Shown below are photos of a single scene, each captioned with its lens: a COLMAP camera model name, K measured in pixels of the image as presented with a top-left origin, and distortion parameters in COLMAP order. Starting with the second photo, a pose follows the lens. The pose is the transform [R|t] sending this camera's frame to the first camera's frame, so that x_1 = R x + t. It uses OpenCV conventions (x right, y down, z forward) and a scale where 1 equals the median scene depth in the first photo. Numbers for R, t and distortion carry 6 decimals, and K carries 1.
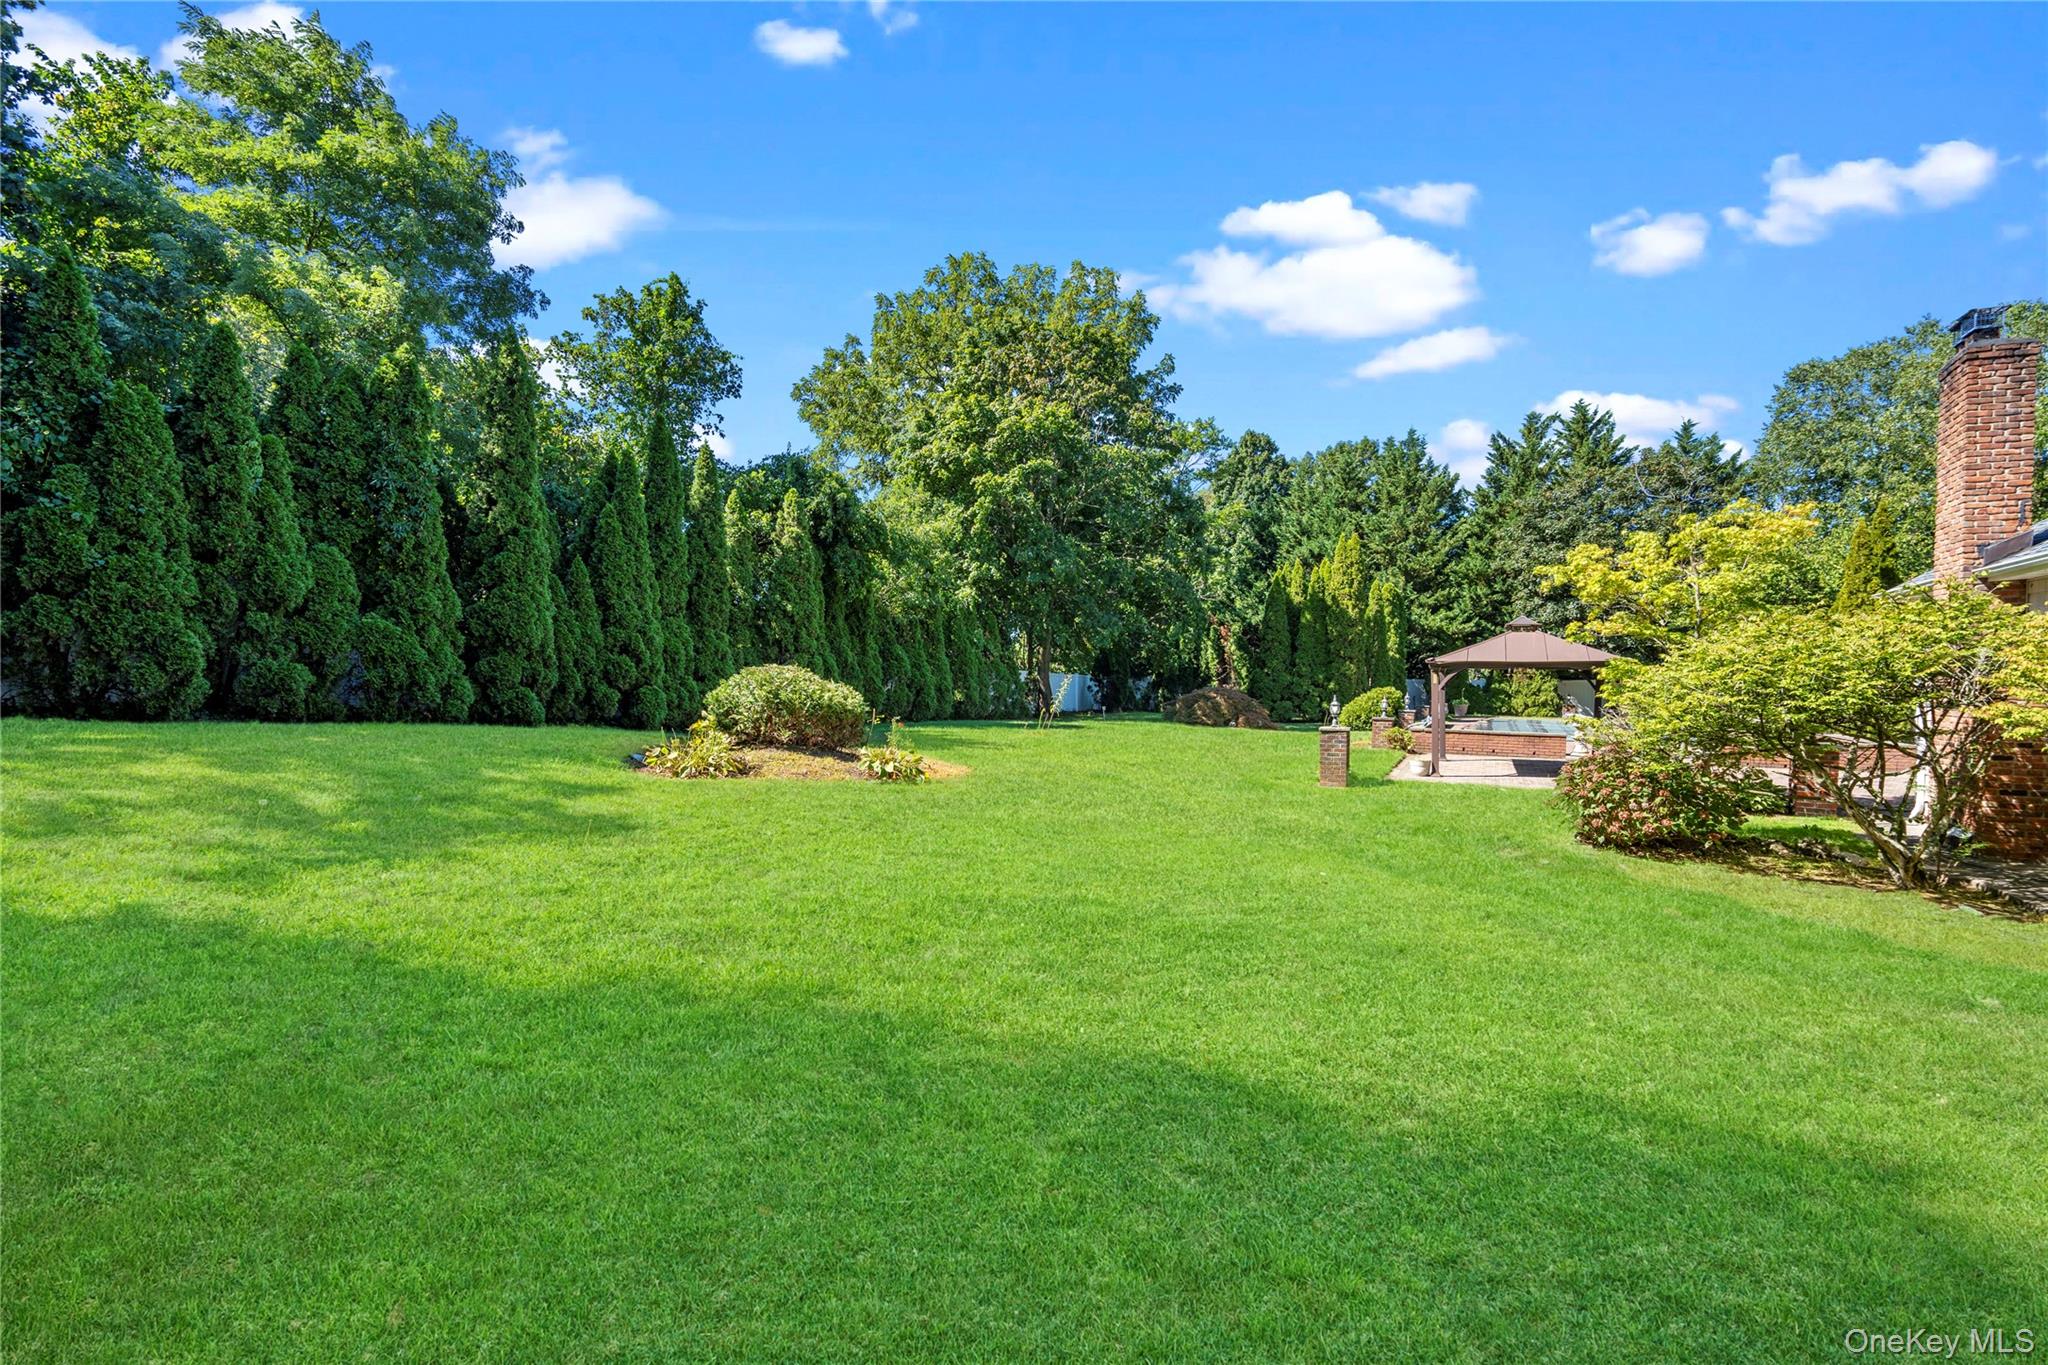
lens RADIAL K [[939.1, 0, 1021.0], [0, 939.1, 677.5], [0, 0, 1]] dist [-0.003028, 0.000569]
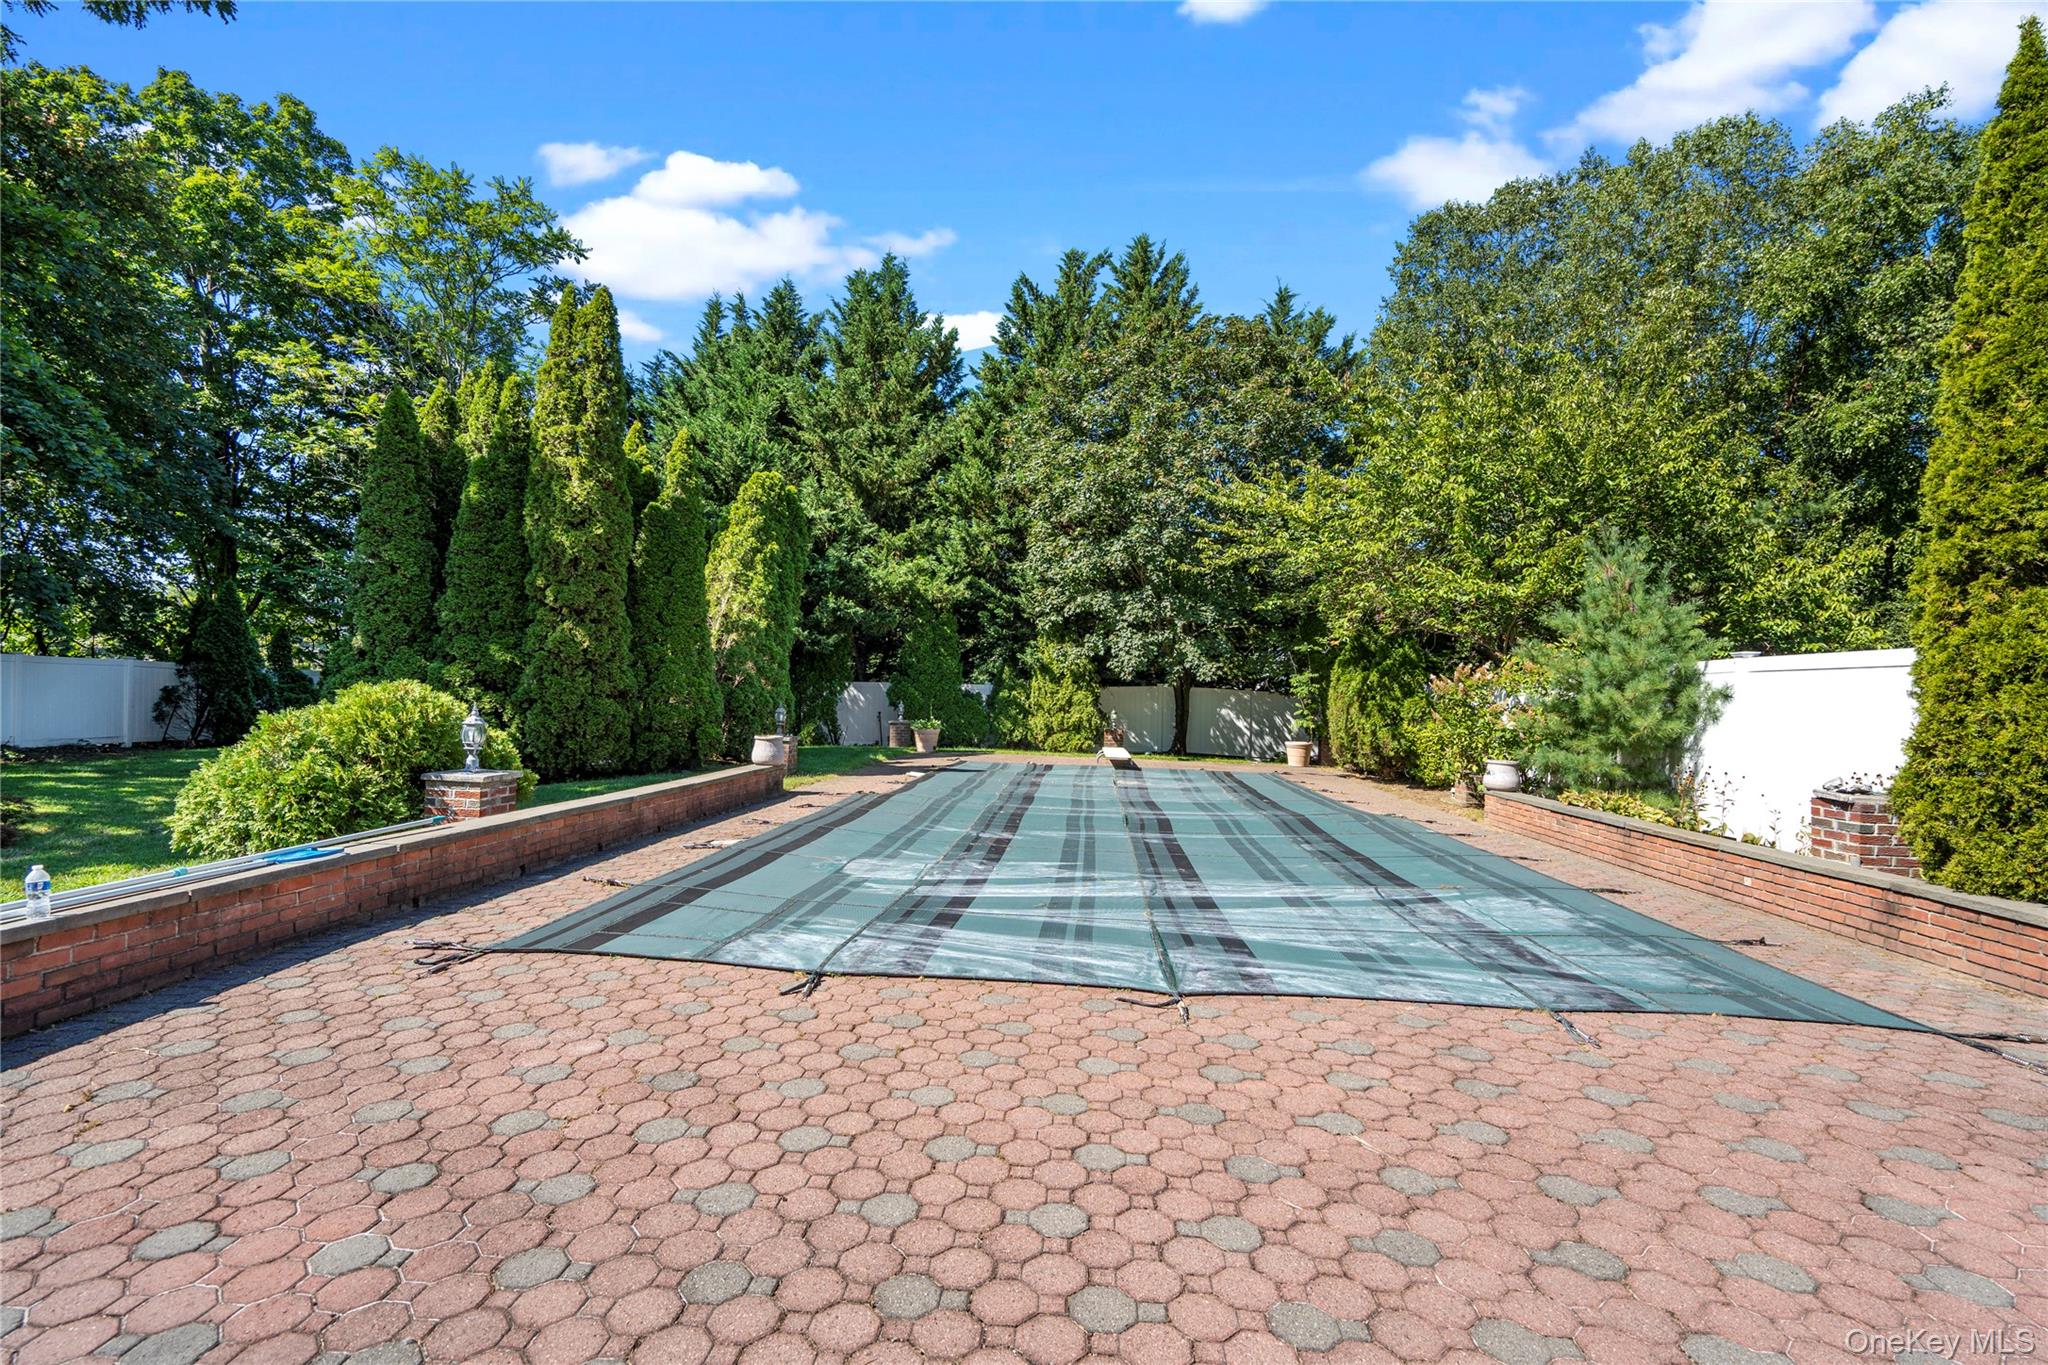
lens RADIAL K [[939.1, 0, 1016.4], [0, 939.1, 688.1], [0, 0, 1]] dist [-0.003028, 0.000569]
pose [[0.925869, 0.010481, 0.377700, 0.296774], [-0.009597, 0.999945, -0.004223, 0.007204], [-0.377723, 0.000286, 0.925919, 0.468715]]
